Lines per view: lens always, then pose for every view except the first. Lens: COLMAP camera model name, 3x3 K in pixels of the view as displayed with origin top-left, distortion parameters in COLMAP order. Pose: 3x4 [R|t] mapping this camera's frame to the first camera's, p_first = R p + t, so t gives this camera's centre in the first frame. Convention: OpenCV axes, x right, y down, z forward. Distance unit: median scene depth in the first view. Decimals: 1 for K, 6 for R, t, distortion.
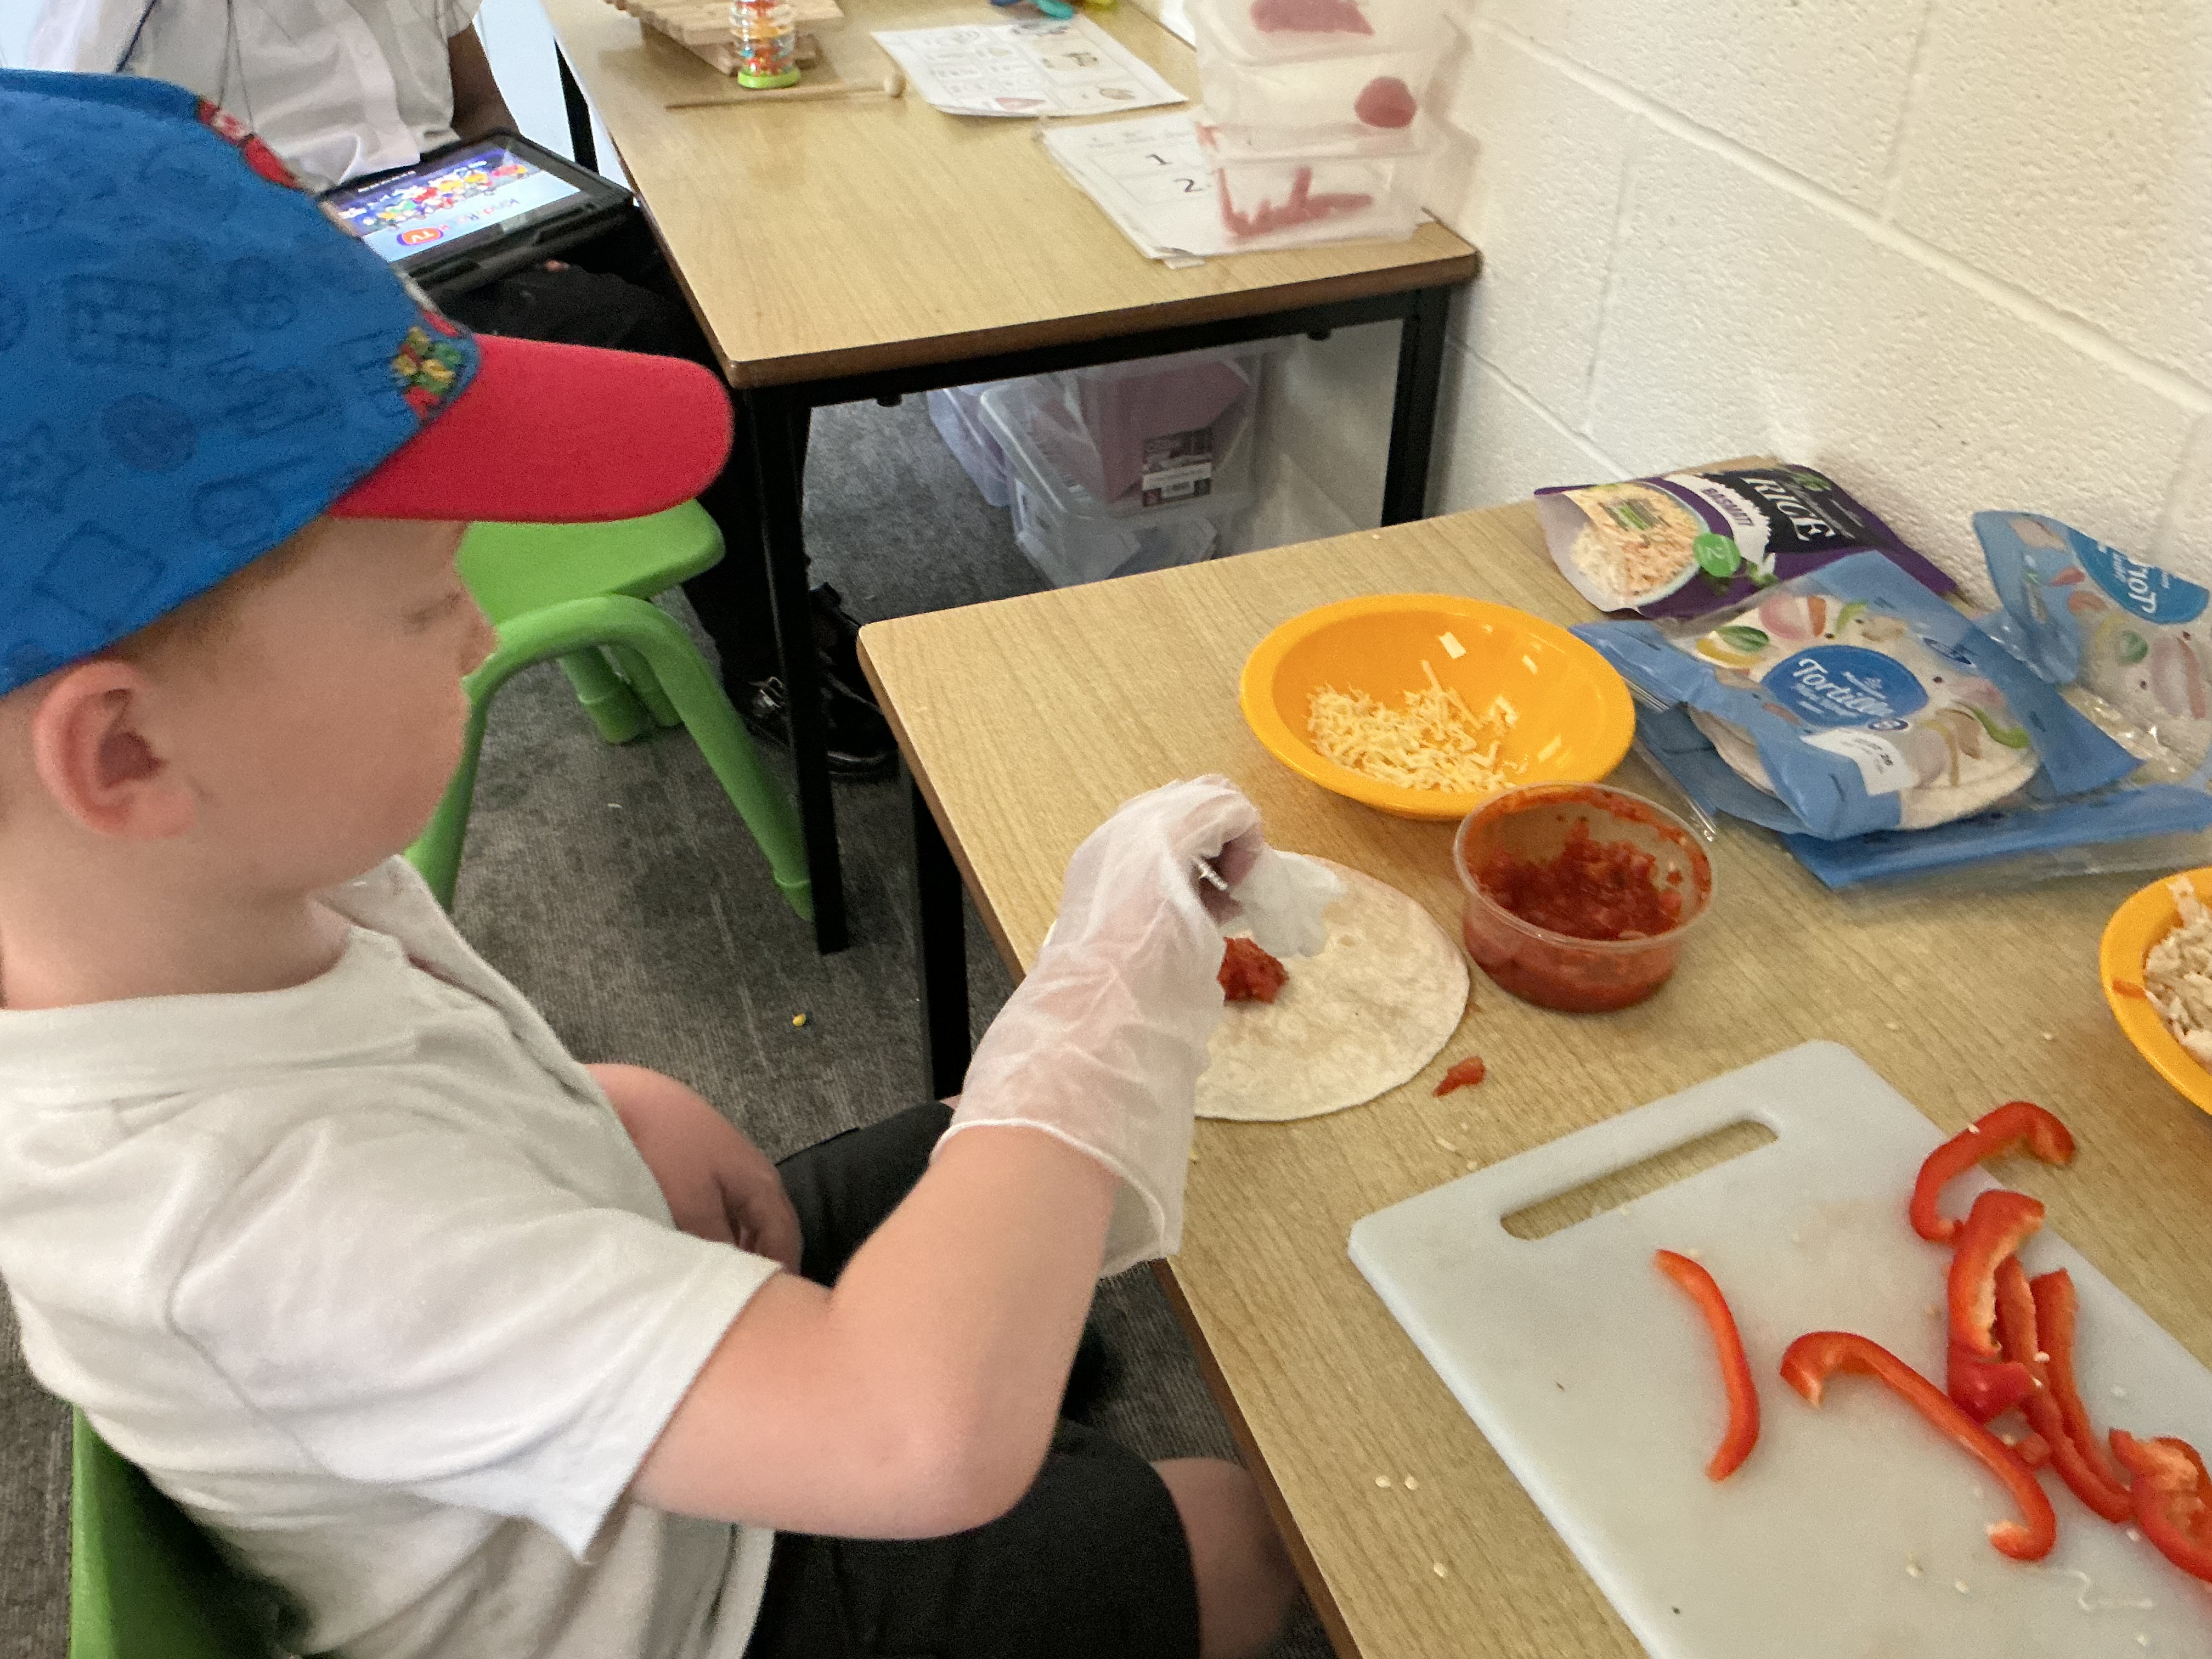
lens RADIAL K [[1849.9, 0, 1090.4], [0, 1849.9, 829.3], [0, 0, 1]] dist [0.055014, -0.120281]
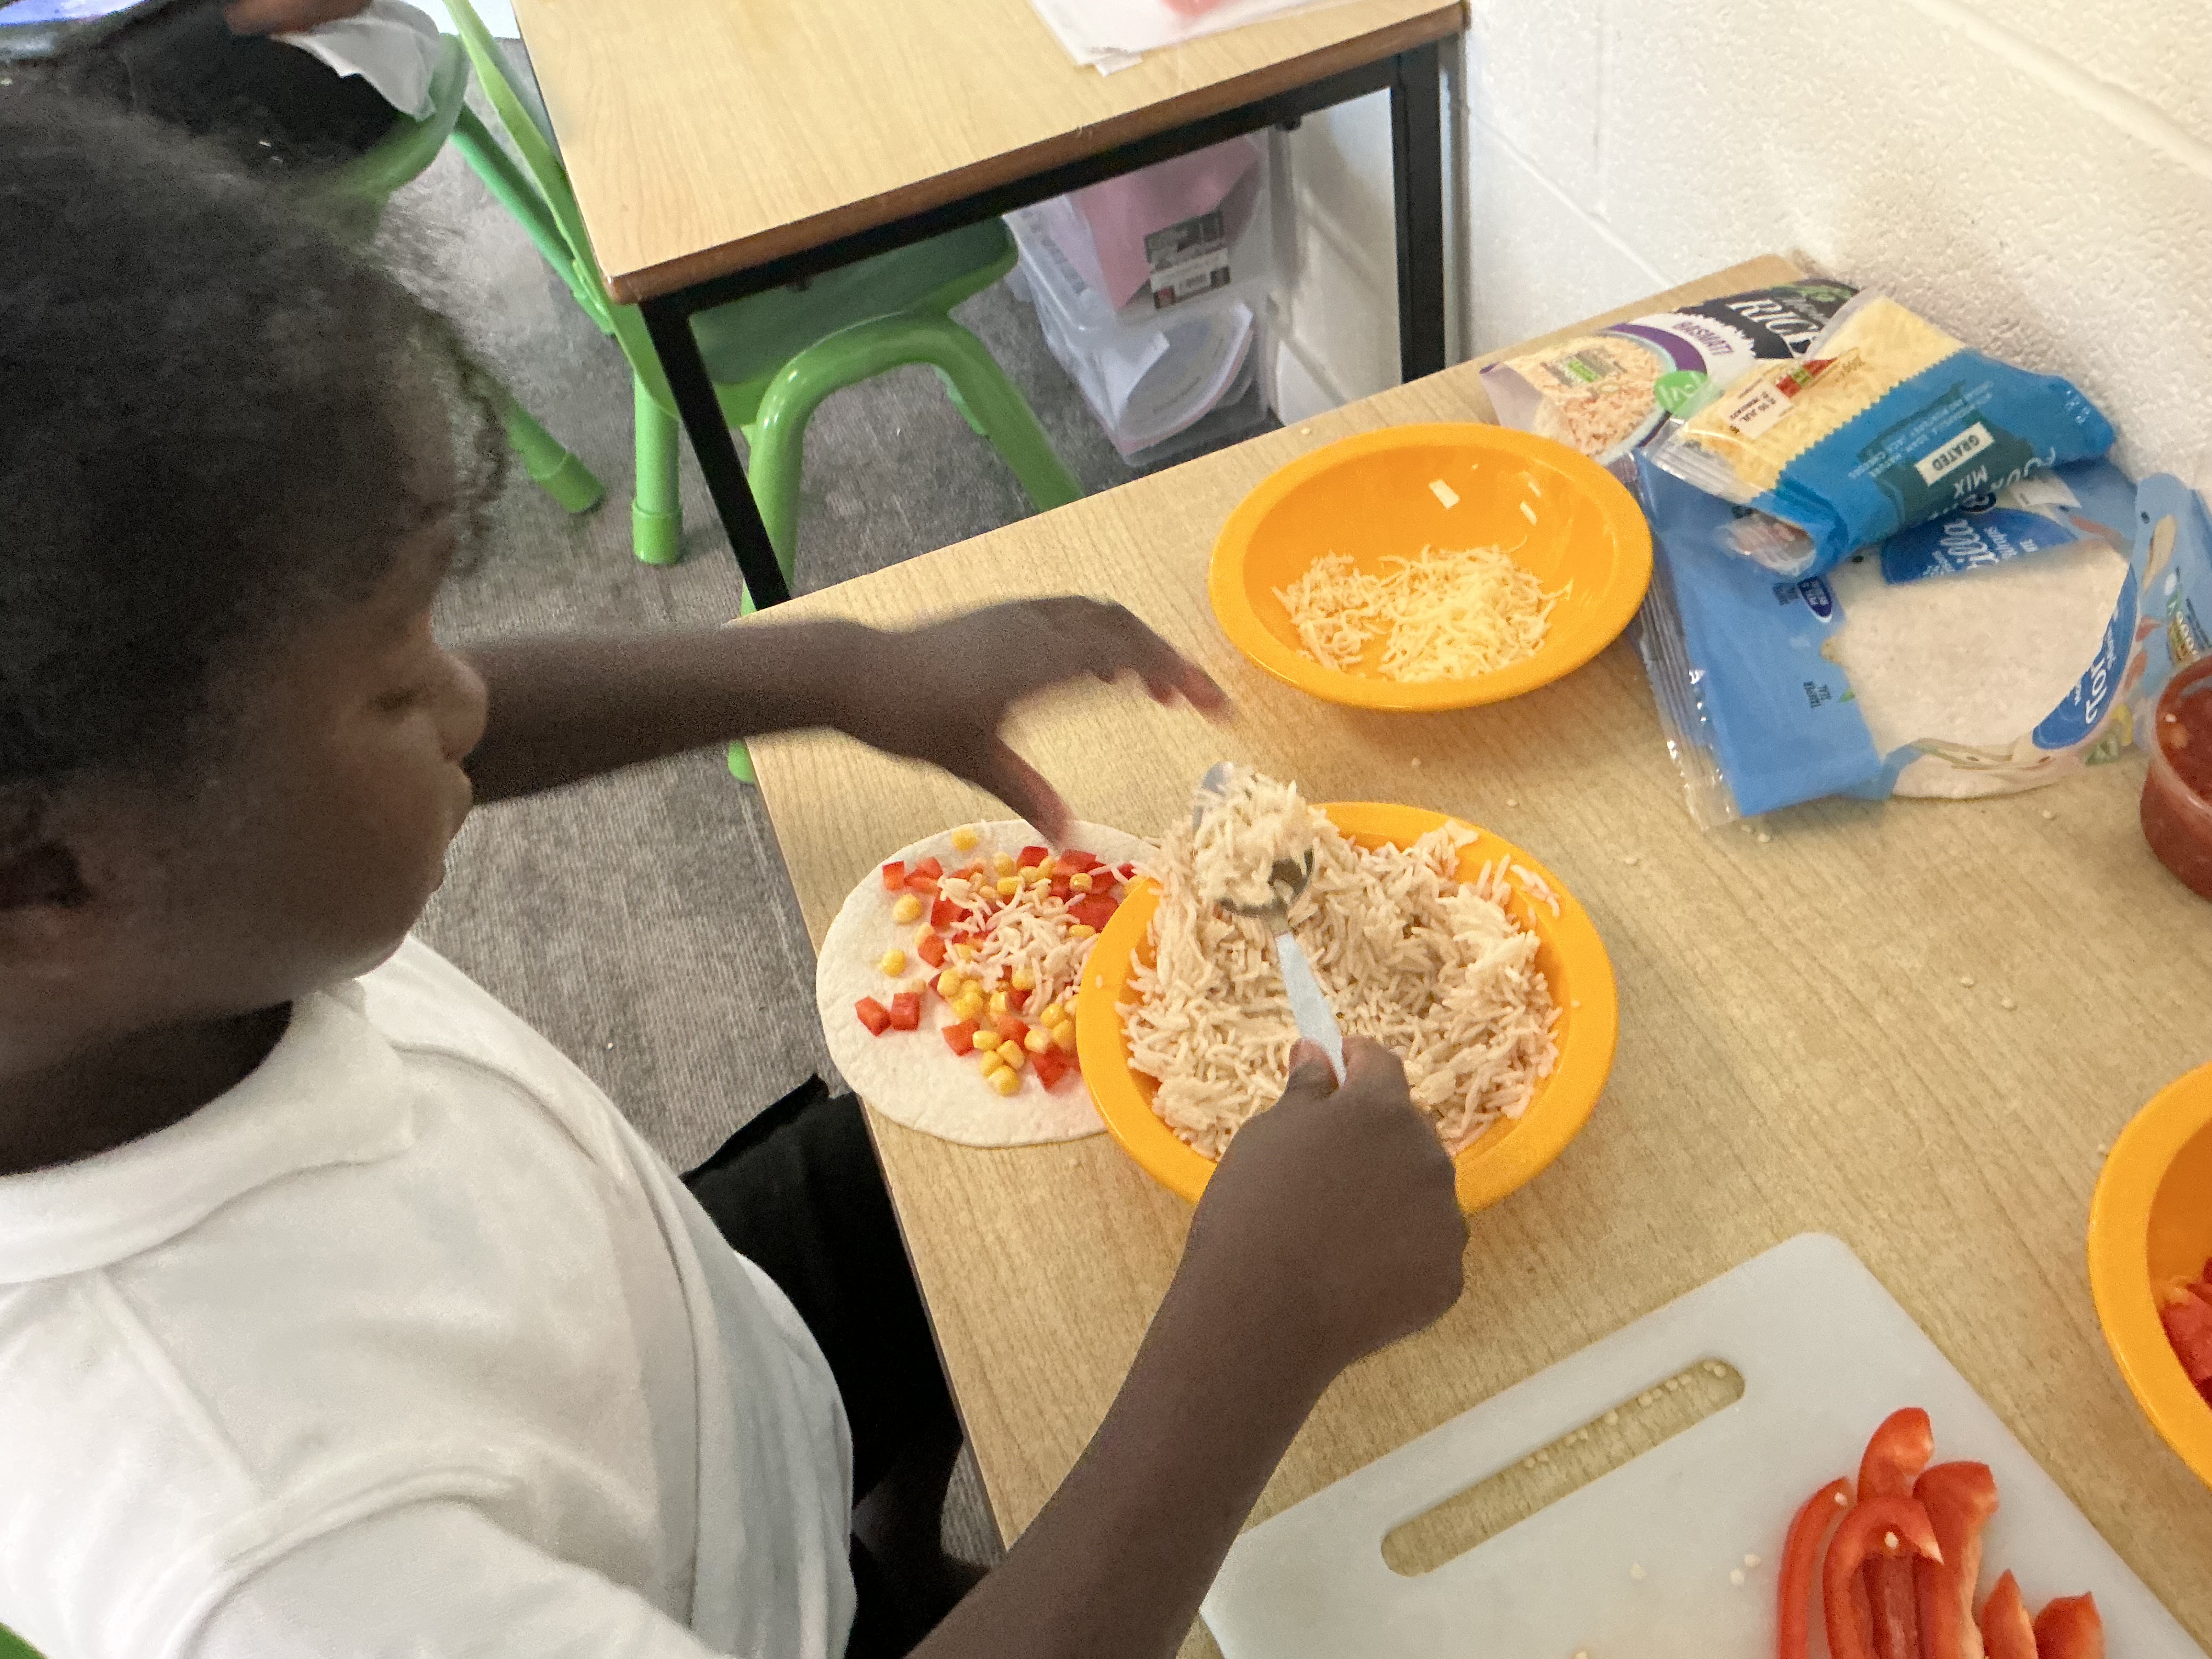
lens RADIAL K [[1849.9, 0, 1096.4], [0, 1849.9, 833.0], [0, 0, 1]] dist [0.055014, -0.120281]
pose [[0.987690, -0.100580, -0.119803, 0.106477], [0.119047, 0.980143, 0.158580, -0.092255], [0.101474, -0.170890, 0.980051, 0.089471]]
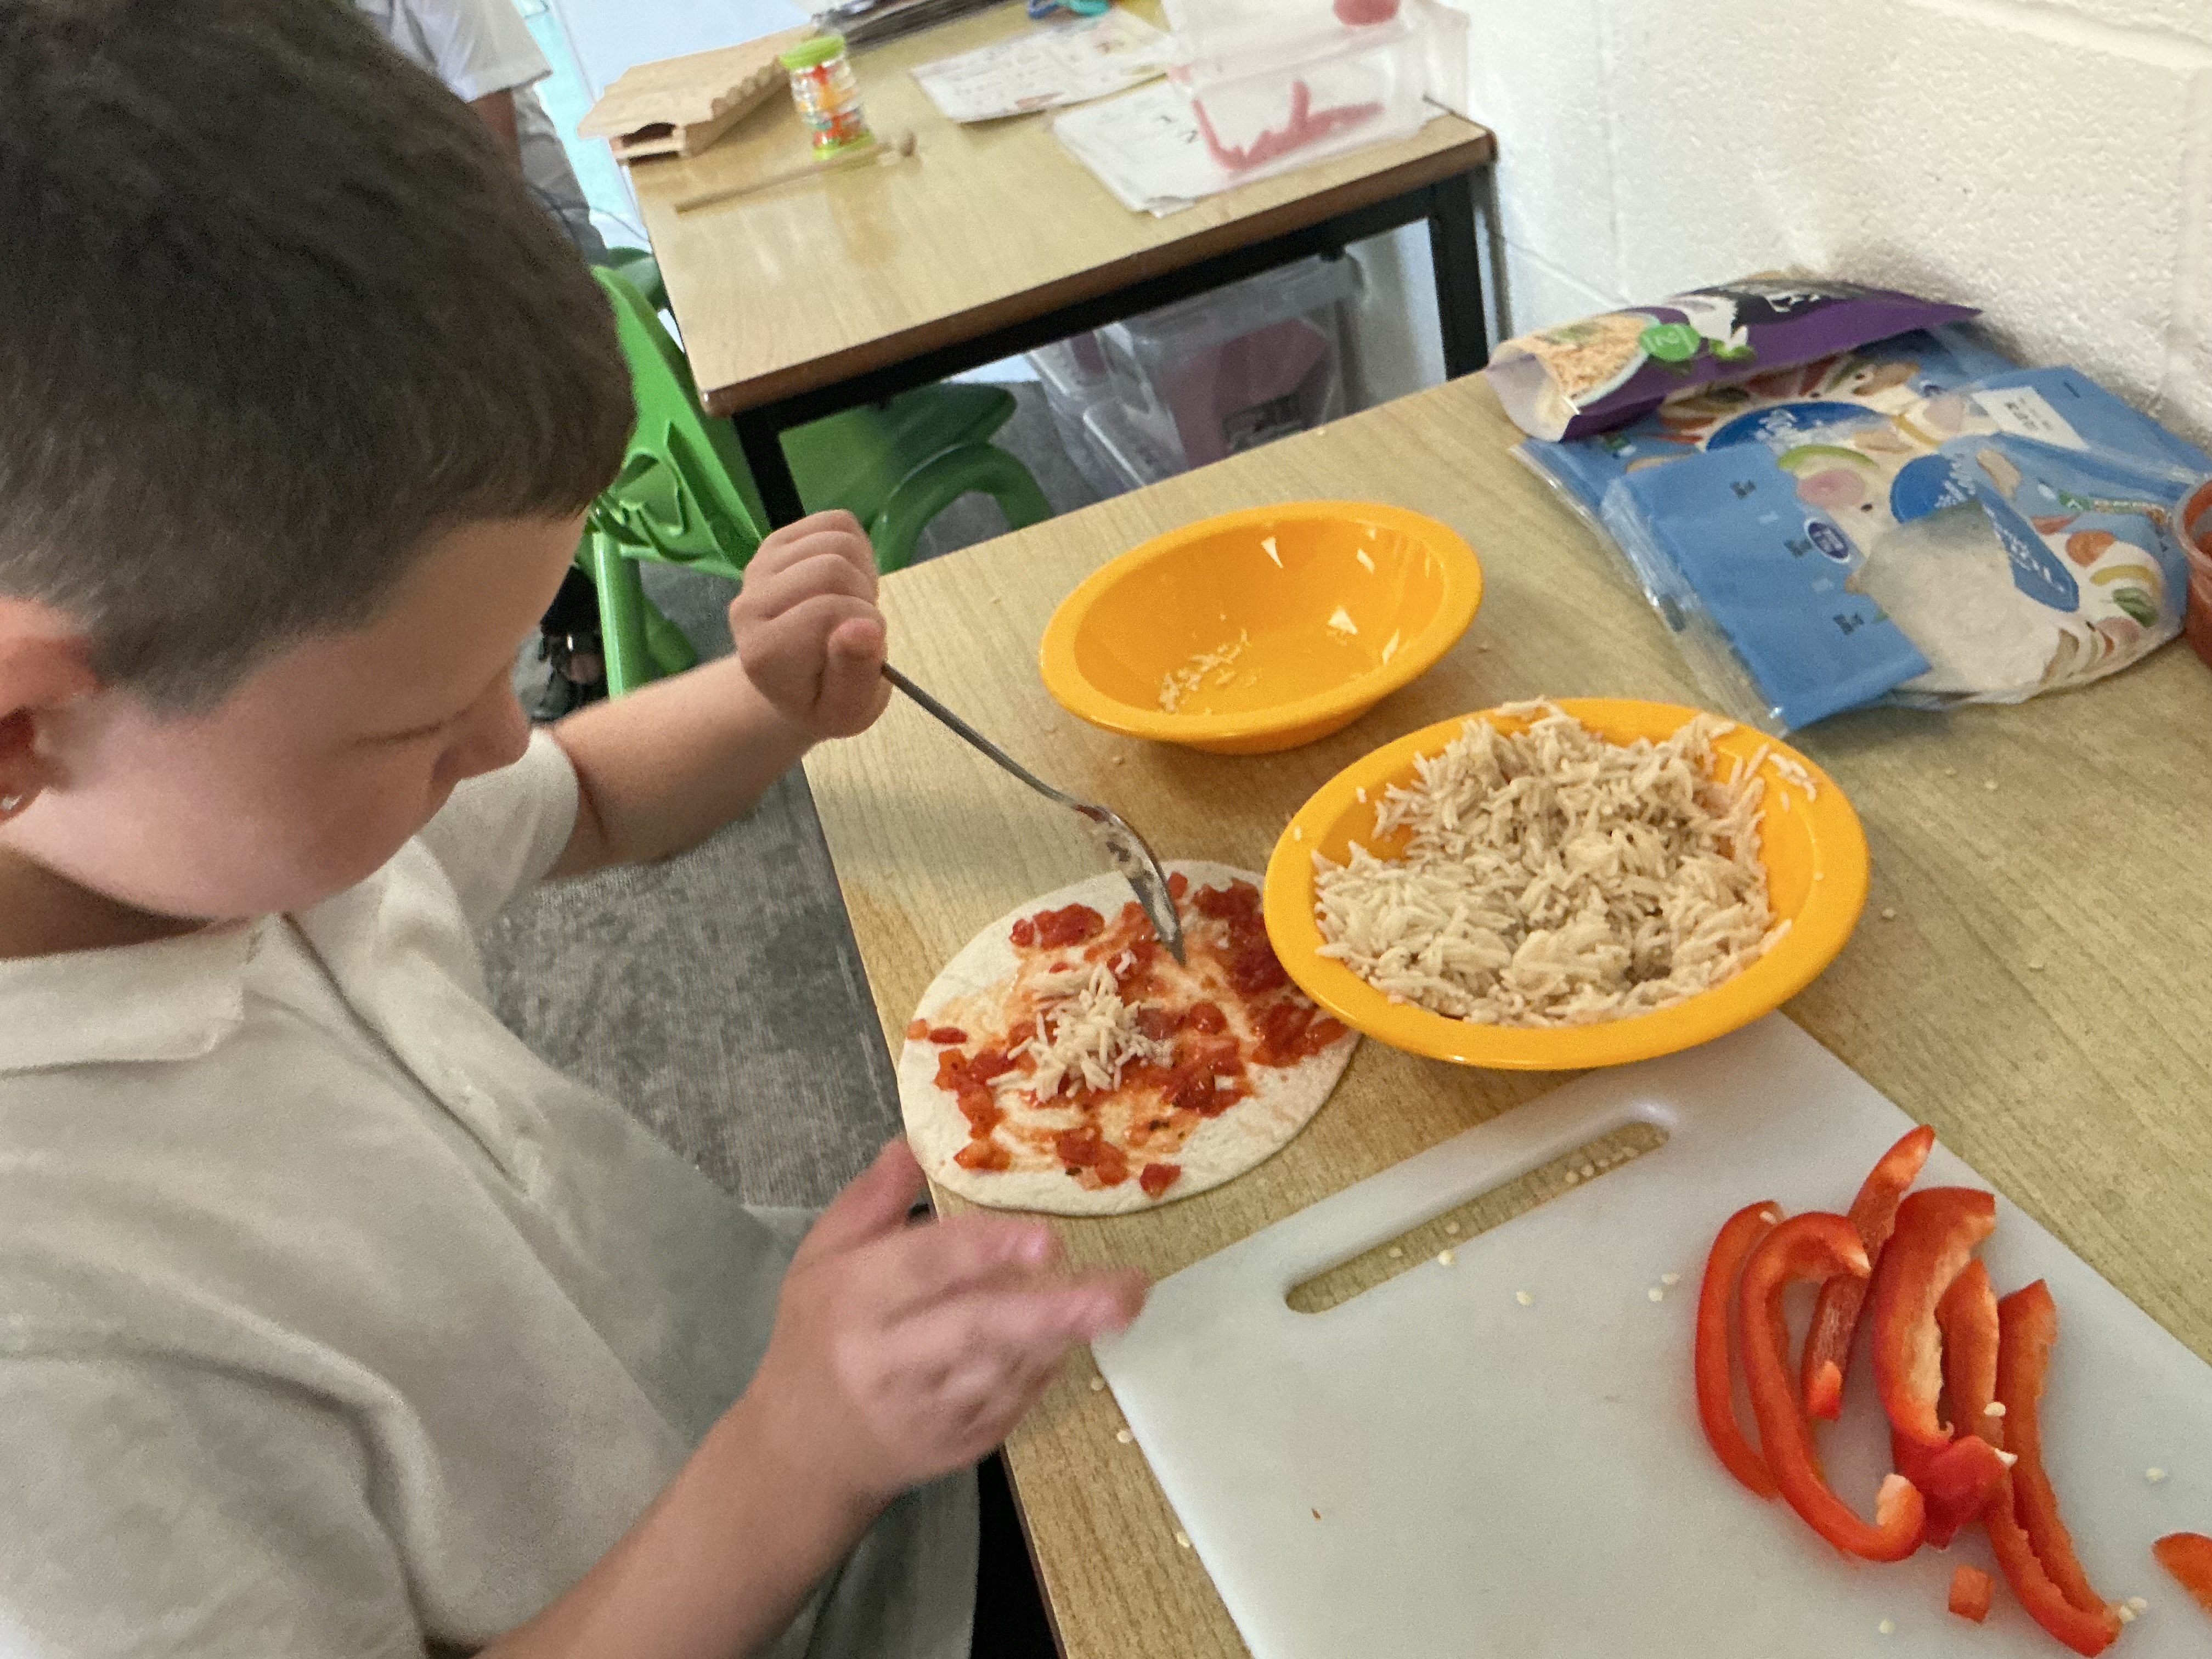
lens RADIAL K [[1849.9, 0, 1093.2], [0, 1849.9, 831.4], [0, 0, 1]] dist [0.055014, -0.120281]
pose [[0.972524, -0.142352, -0.184211, 0.137882], [0.135664, 0.989568, -0.048481, 0.047615], [0.189191, 0.022158, 0.981690, 0.070972]]
